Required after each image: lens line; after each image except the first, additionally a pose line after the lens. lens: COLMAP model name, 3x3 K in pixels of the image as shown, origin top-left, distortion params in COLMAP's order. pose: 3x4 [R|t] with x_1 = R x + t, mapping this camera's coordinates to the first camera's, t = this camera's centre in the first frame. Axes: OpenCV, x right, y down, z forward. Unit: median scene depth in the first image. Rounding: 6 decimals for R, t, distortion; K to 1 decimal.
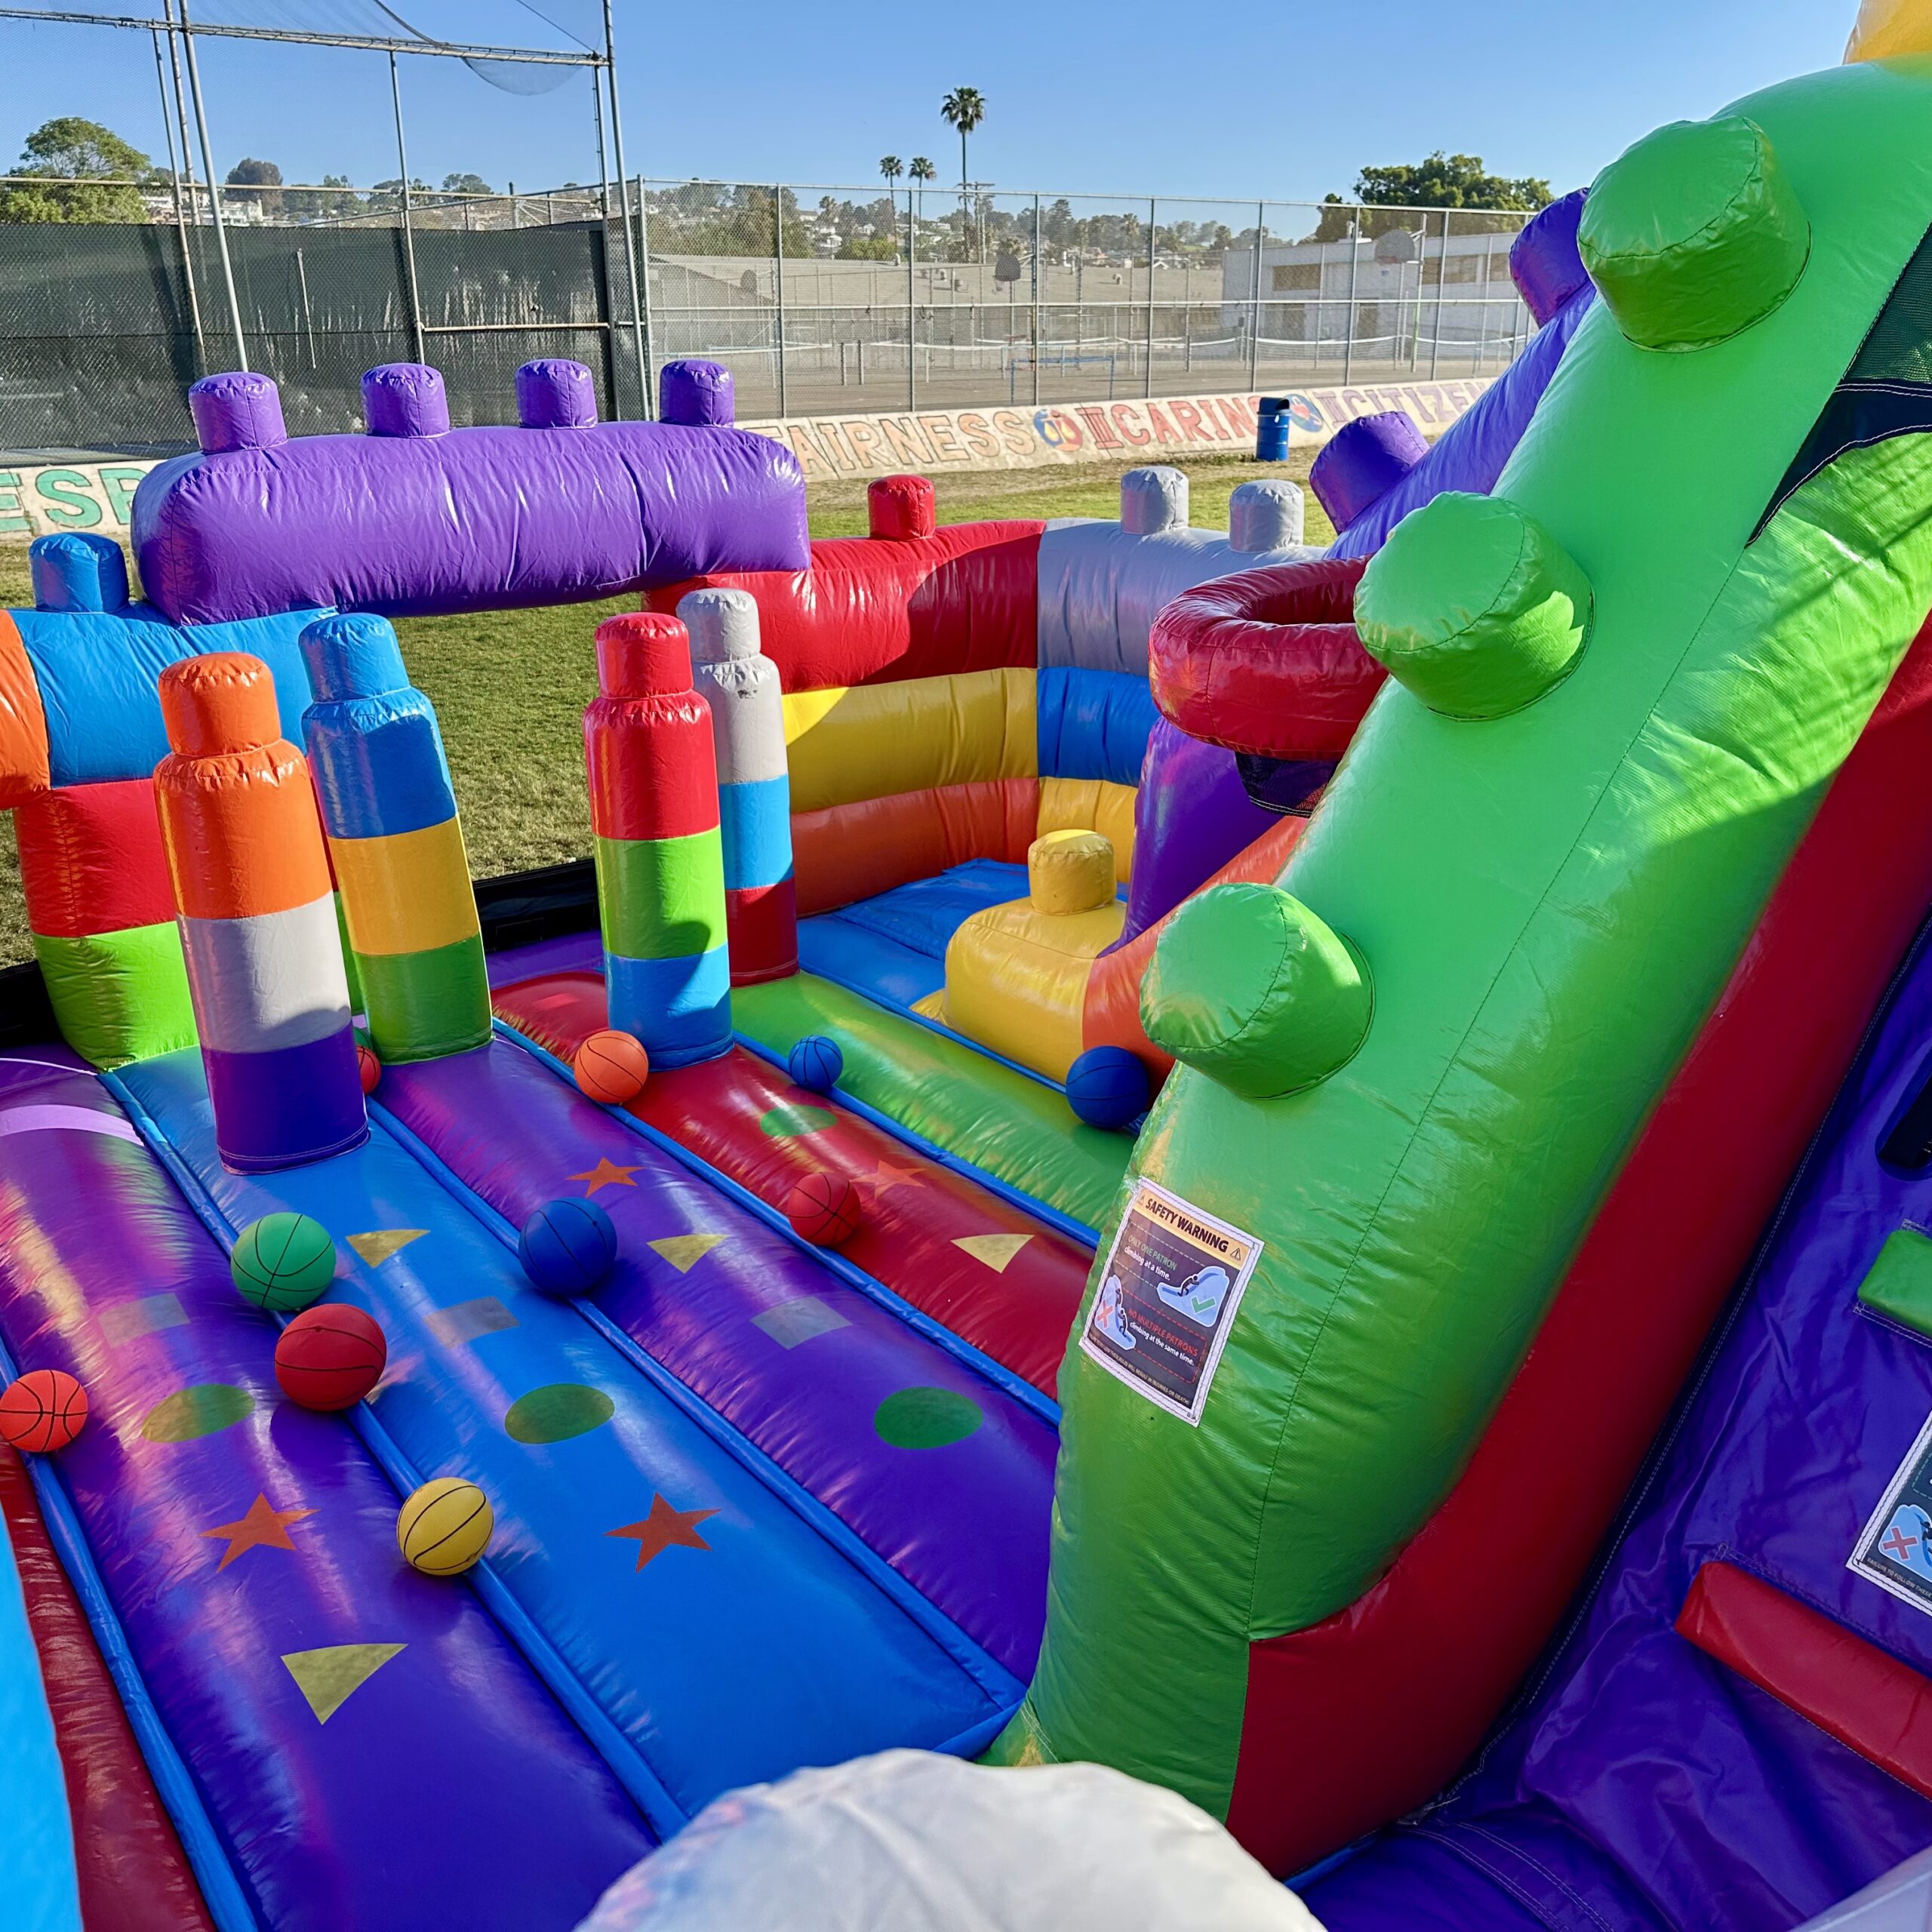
lens RADIAL K [[1843.8, 0, 966.0], [0, 1843.8, 966.0], [0, 0, 1]] dist [0.184122, -0.362384]
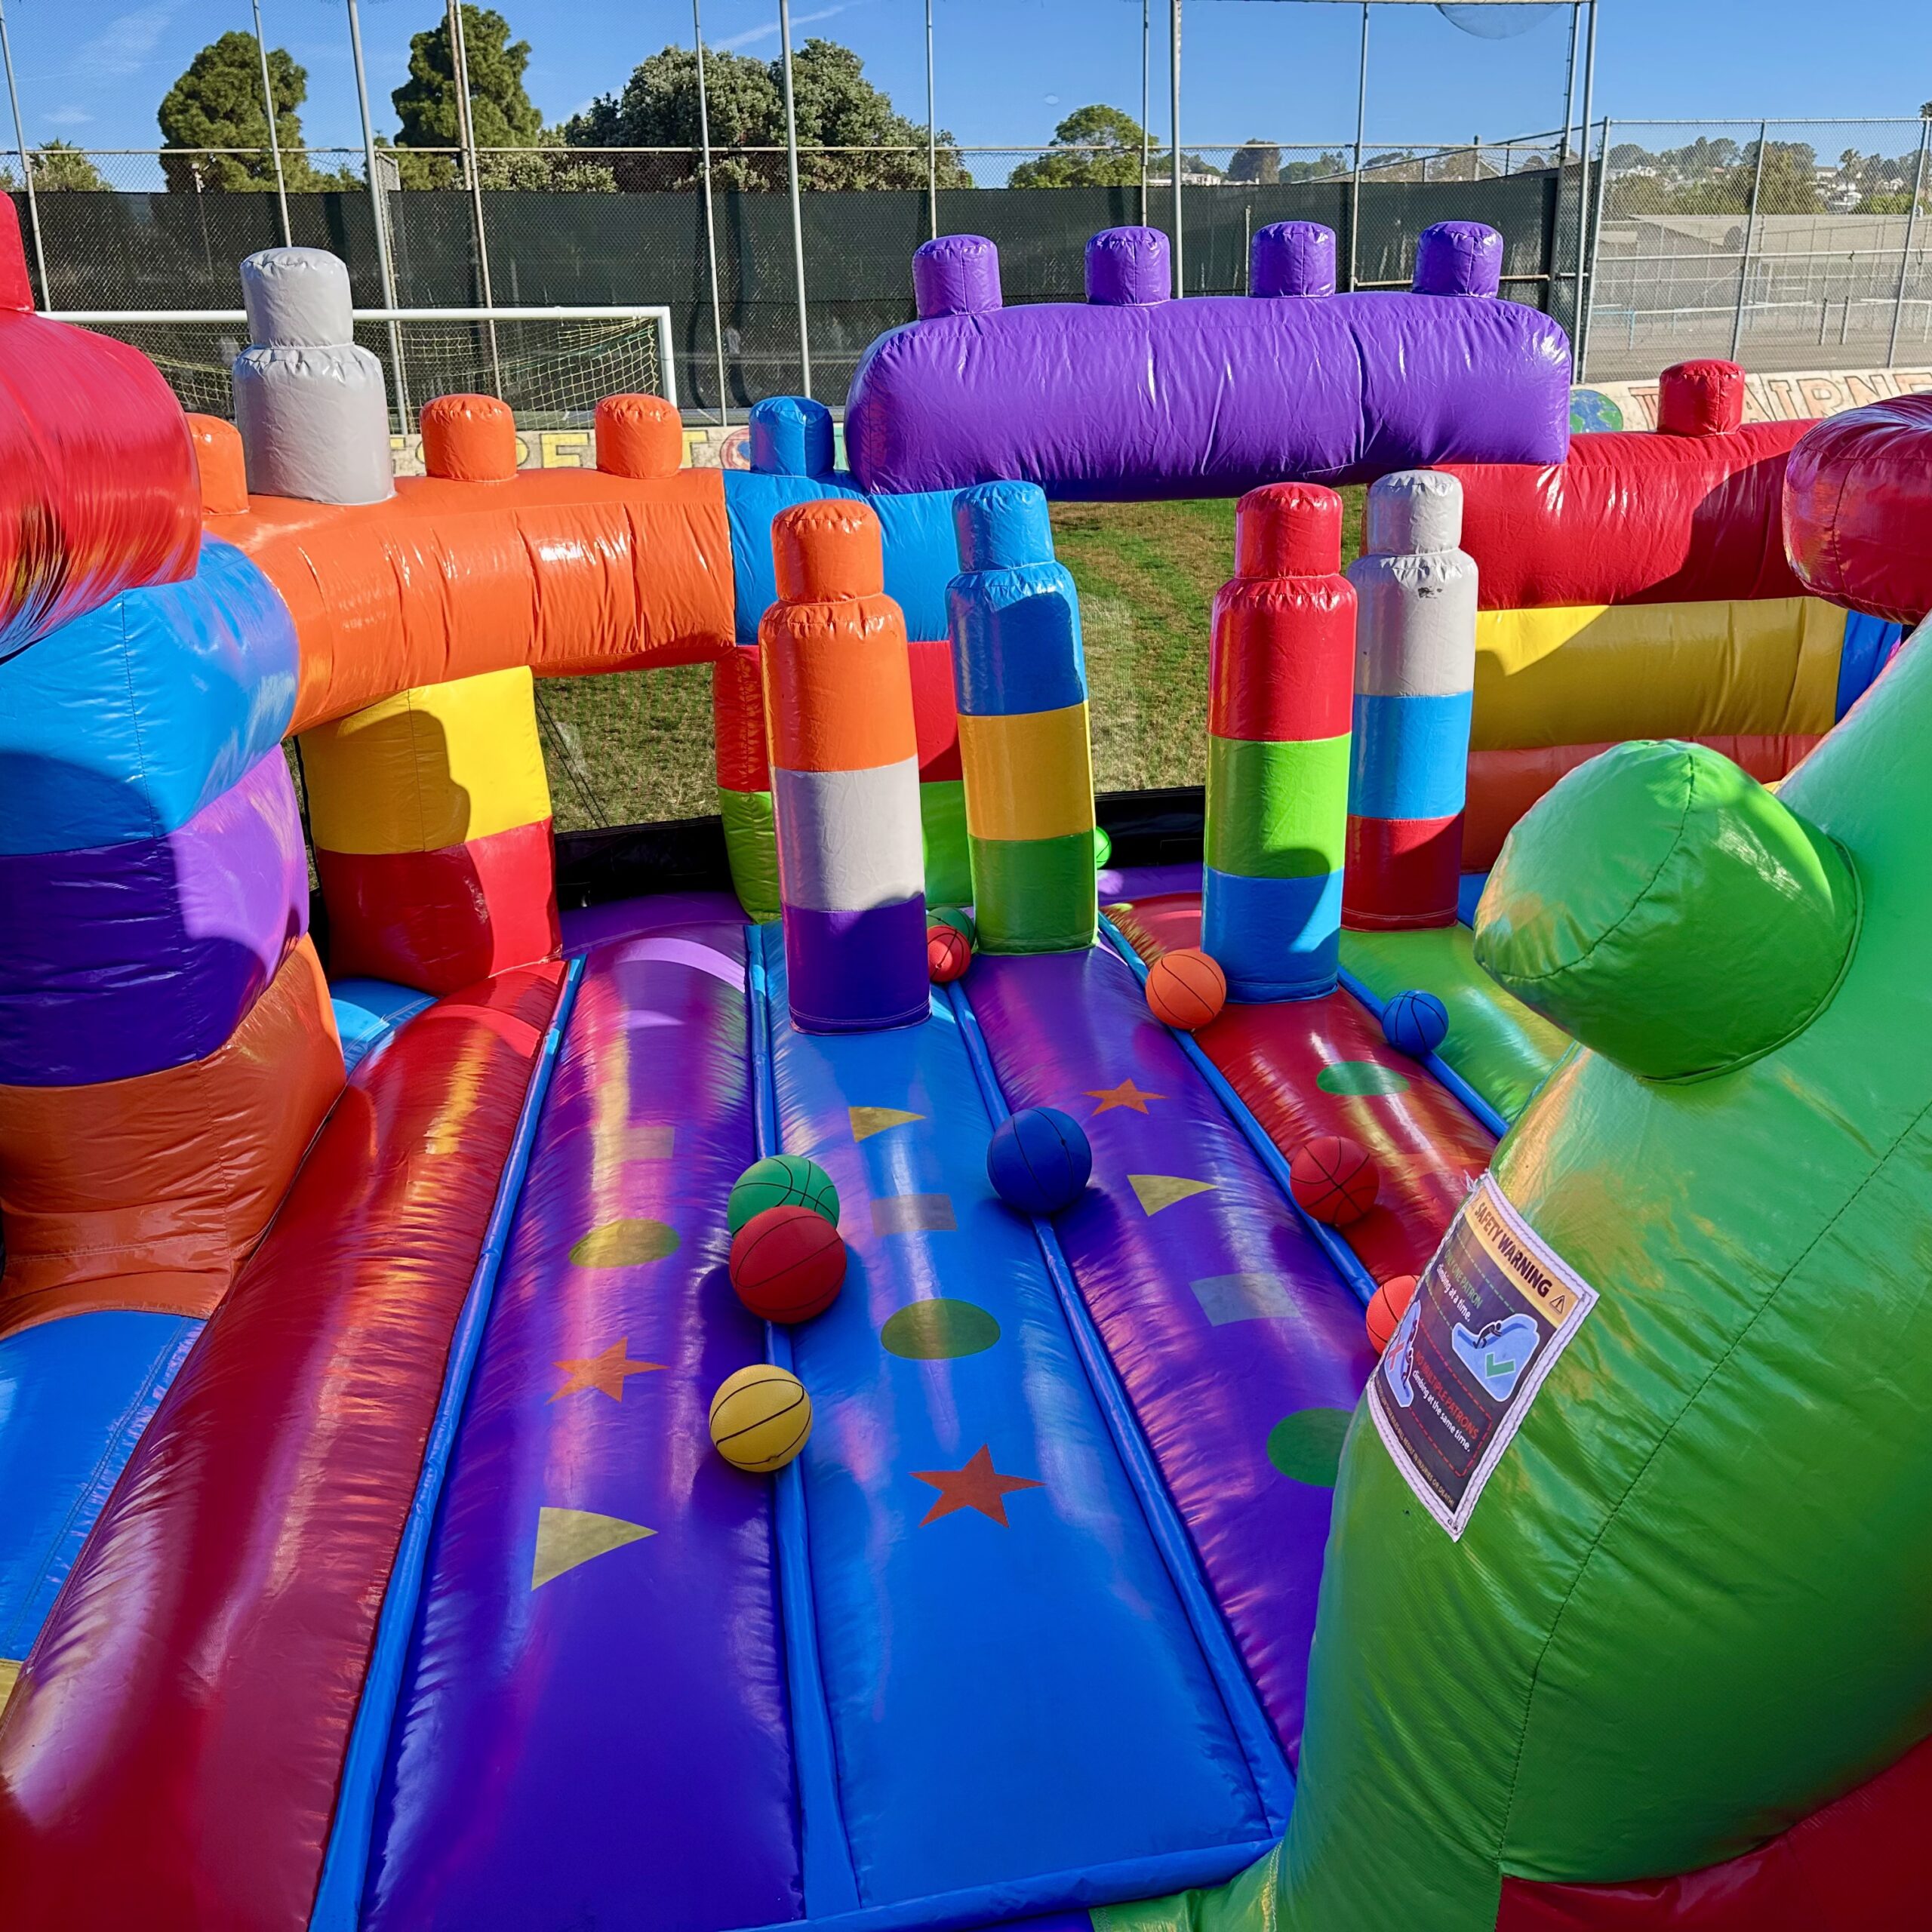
lens RADIAL K [[1843.8, 0, 966.0], [0, 1843.8, 966.0], [0, 0, 1]] dist [0.184122, -0.362384]
pose [[0.890199, 0.146503, -0.431373, 0.096465], [-0.139987, 0.989037, 0.047015, 0.015123], [0.433532, 0.018534, 0.900948, 0.132177]]
